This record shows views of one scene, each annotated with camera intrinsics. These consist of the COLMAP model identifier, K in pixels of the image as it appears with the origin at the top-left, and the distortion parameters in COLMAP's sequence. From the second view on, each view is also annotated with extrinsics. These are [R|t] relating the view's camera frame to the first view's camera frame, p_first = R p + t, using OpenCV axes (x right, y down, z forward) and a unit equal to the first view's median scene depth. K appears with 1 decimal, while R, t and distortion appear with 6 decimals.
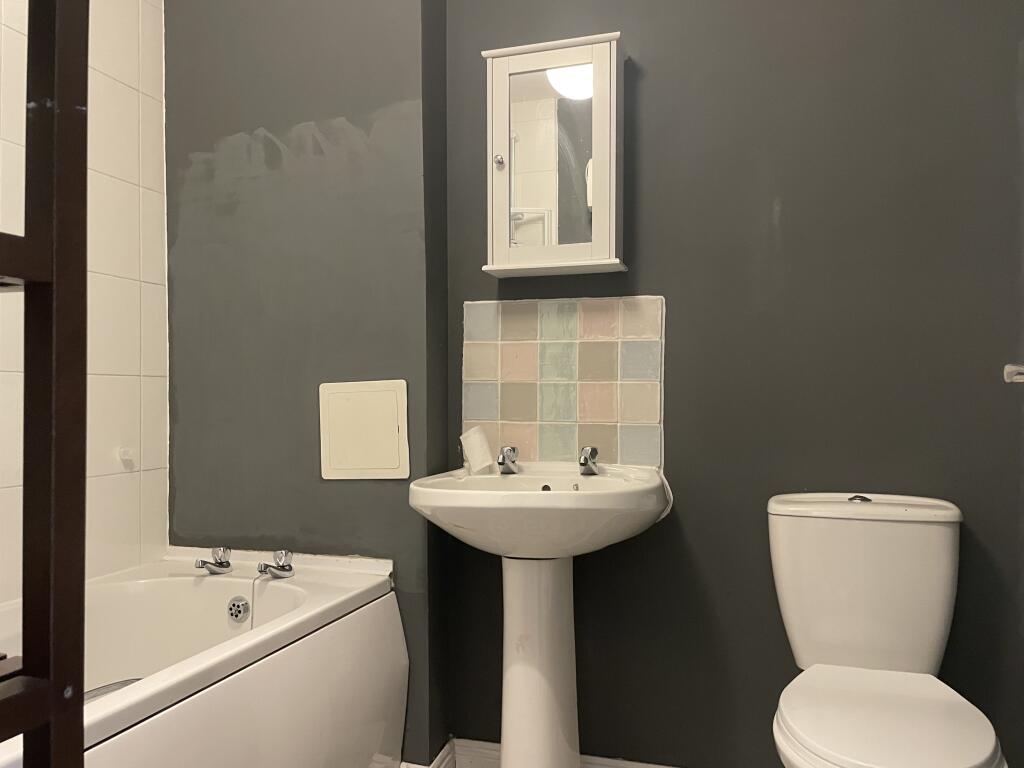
lens RADIAL K [[771.7, 0, 512.4], [0, 771.7, 390.4], [0, 0, 1]] dist [0.065682, -0.083933]
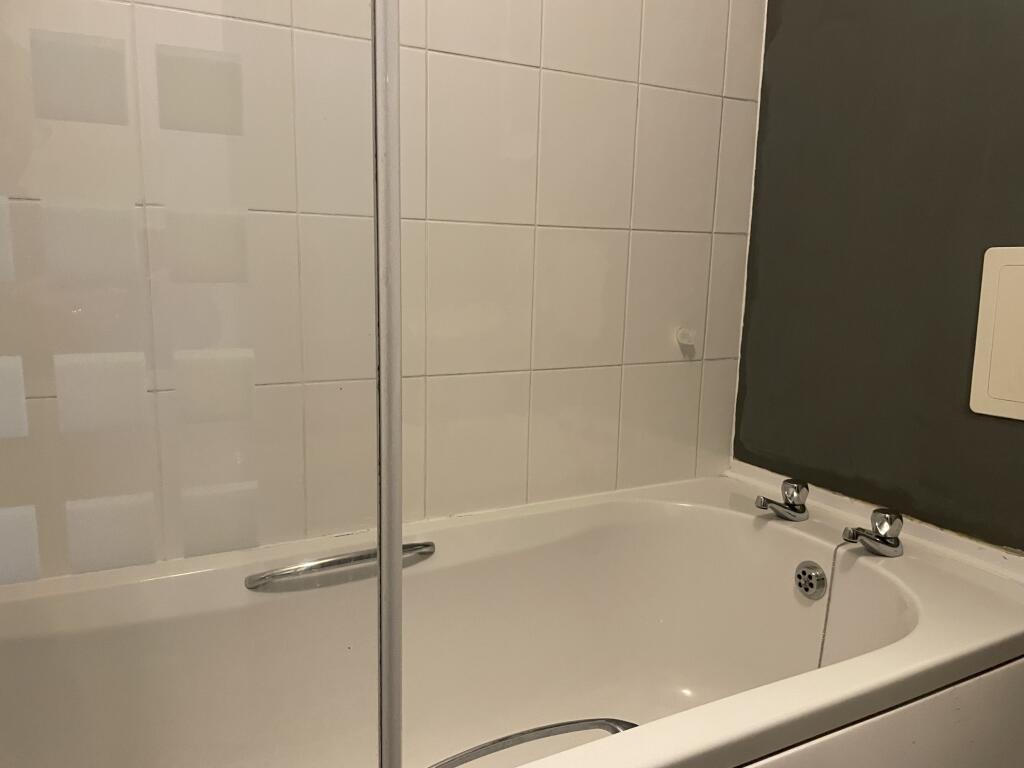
lens RADIAL K [[771.7, 0, 510.3], [0, 771.7, 390.9], [0, 0, 1]] dist [0.065682, -0.083933]
pose [[0.723175, 0.143366, -0.675621, -0.100169], [-0.022078, 0.982517, 0.184857, -0.003557], [0.690312, -0.118767, 0.713697, 0.338996]]
